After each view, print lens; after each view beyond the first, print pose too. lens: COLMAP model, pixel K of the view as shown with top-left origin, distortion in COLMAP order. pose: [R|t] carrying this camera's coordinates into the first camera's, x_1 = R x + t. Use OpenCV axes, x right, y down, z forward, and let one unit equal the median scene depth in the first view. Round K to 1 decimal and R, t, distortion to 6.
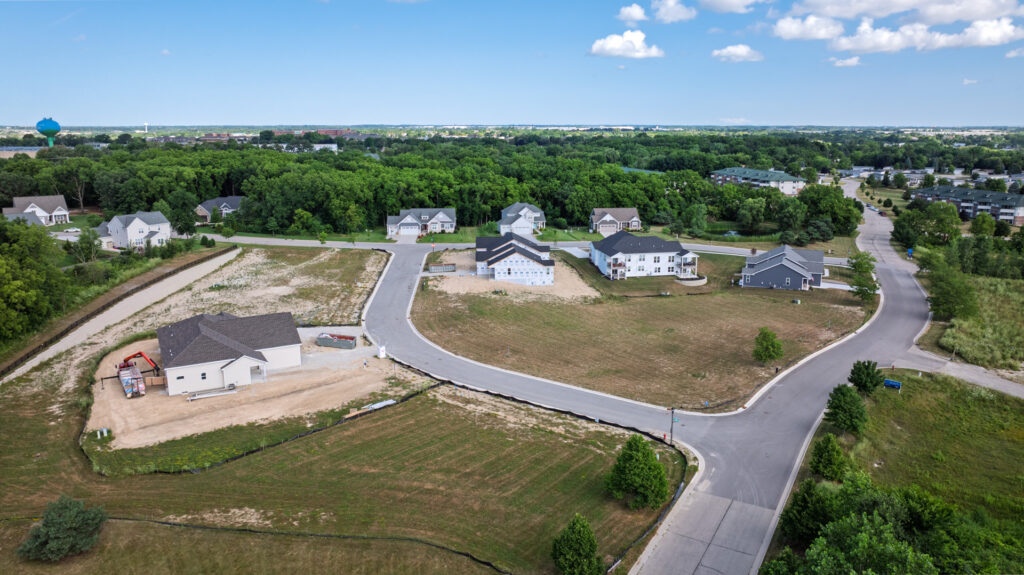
lens RADIAL K [[715.6, 0, 515.5], [0, 715.6, 284.7], [0, 0, 1]] dist [-0.027047, 0.020671]
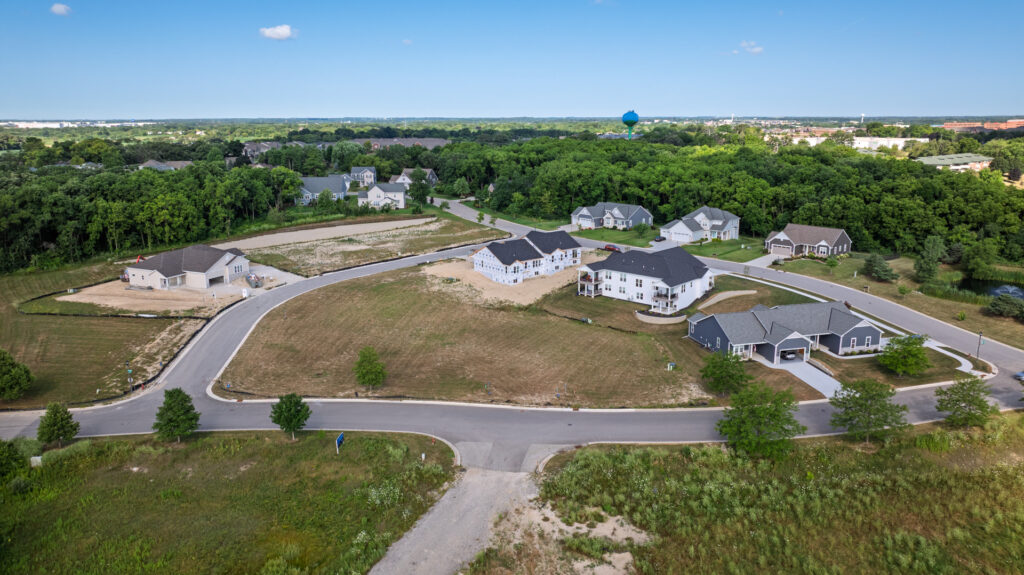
lens RADIAL K [[715.6, 0, 512.3], [0, 715.6, 293.8], [0, 0, 1]] dist [-0.027047, 0.020671]
pose [[0.586575, 0.189515, -0.787409, 0.753744], [-0.169629, 0.979421, 0.109365, -0.087398], [0.791931, 0.069417, 0.606652, 0.389135]]
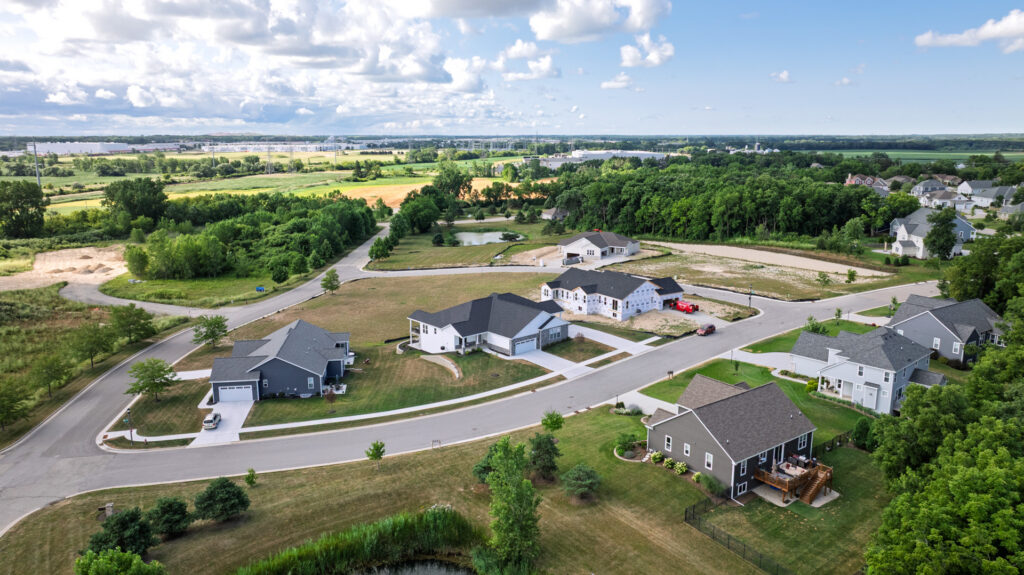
lens RADIAL K [[715.6, 0, 516.4], [0, 715.6, 280.7], [0, 0, 1]] dist [-0.027047, 0.020671]
pose [[-0.862259, 0.101712, -0.496149, 0.513645], [-0.107133, 0.920830, 0.374959, -0.358299], [0.495007, 0.376465, -0.783098, 1.594508]]
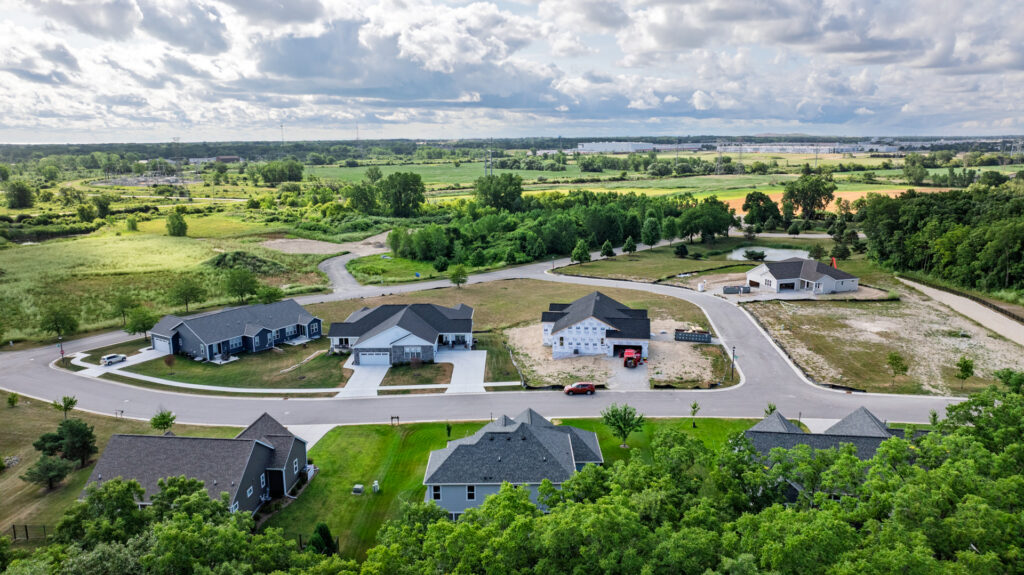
lens RADIAL K [[715.6, 0, 529.8], [0, 715.6, 282.9], [0, 0, 1]] dist [-0.027047, 0.020671]
pose [[-0.982593, -0.032248, 0.182952, -0.070174], [0.044417, 0.915473, 0.399920, -0.363106], [-0.180385, 0.401085, -0.898105, 1.618945]]
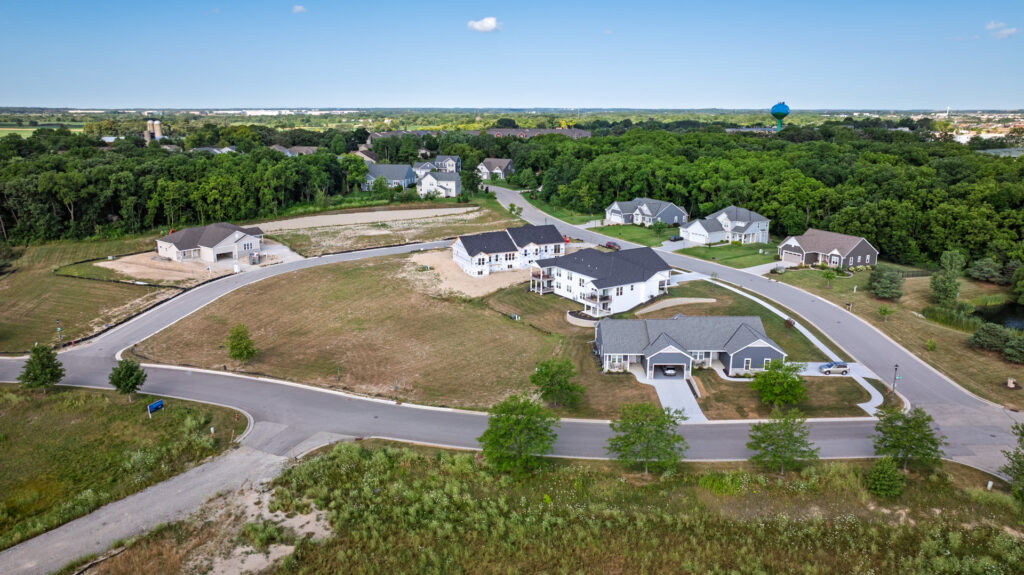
lens RADIAL K [[715.6, 0, 512.8], [0, 715.6, 287.3], [0, 0, 1]] dist [-0.027047, 0.020671]
pose [[0.363669, 0.224392, -0.904098, 0.871250], [-0.201588, 0.966513, 0.158795, -0.138106], [0.909454, 0.124506, 0.396726, 0.620062]]
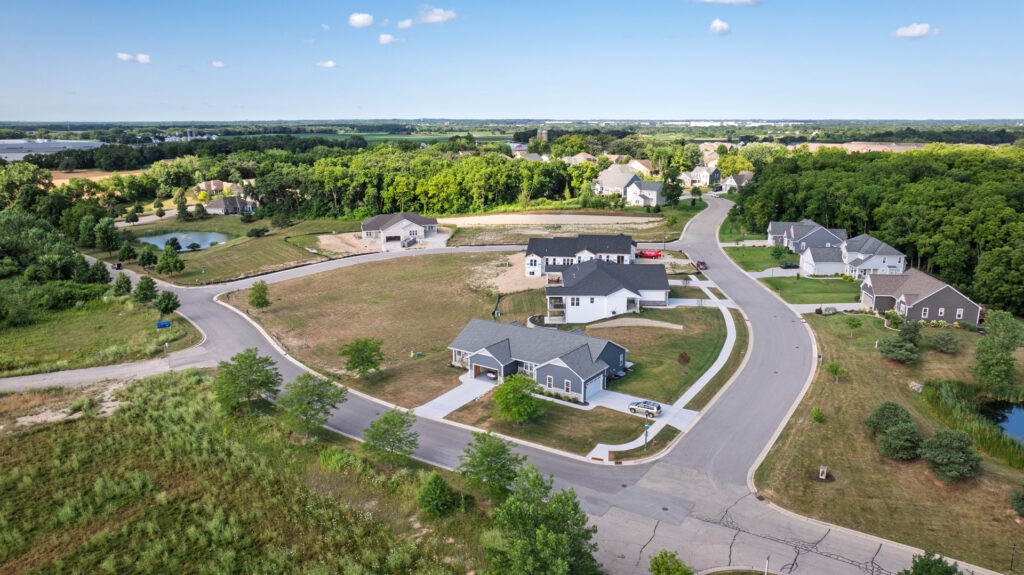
lens RADIAL K [[715.6, 0, 517.3], [0, 715.6, 276.7], [0, 0, 1]] dist [-0.027047, 0.020671]
pose [[-0.221027, 0.206830, -0.953084, 0.947766], [-0.209985, 0.944240, 0.253608, -0.235540], [0.952393, 0.256188, -0.165271, 1.071256]]
